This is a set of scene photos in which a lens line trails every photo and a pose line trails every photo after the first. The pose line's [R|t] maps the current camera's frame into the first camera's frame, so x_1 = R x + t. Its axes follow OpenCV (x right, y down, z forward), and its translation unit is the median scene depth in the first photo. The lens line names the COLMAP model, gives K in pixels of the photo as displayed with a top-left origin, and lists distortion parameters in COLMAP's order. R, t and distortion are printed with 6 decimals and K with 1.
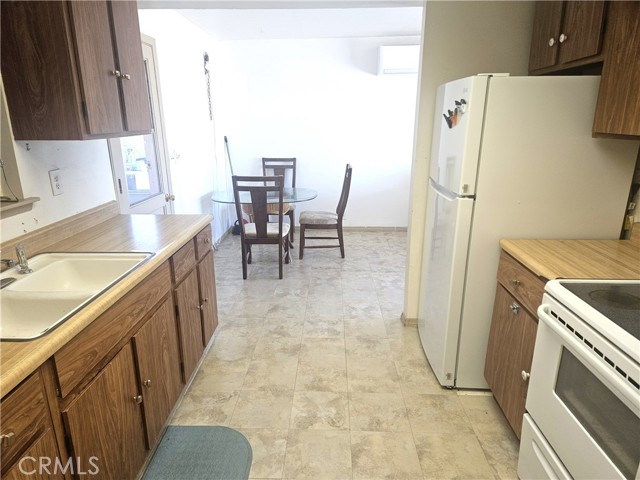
lens RADIAL K [[427.6, 0, 318.8], [0, 427.6, 243.5], [0, 0, 1]] dist [0.002395, 0.000463]
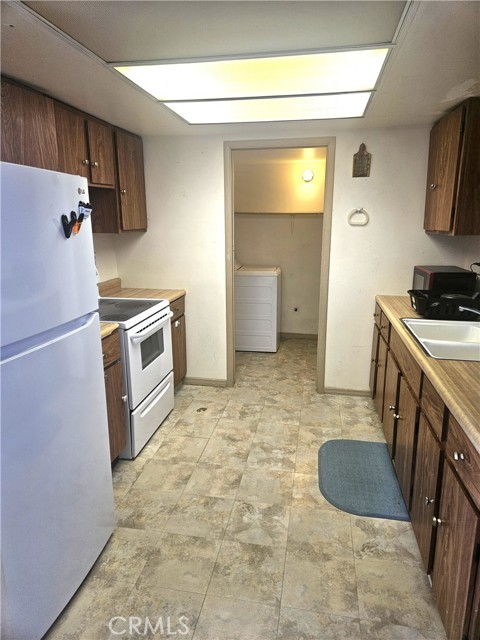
lens RADIAL K [[427.6, 0, 238.7], [0, 427.6, 317.1], [0, 0, 1]] dist [0.002395, 0.000463]
pose [[-0.987905, -0.022405, 0.153432, -0.089738], [0.055284, 0.873585, 0.483522, -0.479107], [-0.144869, 0.486156, -0.861780, 1.622033]]
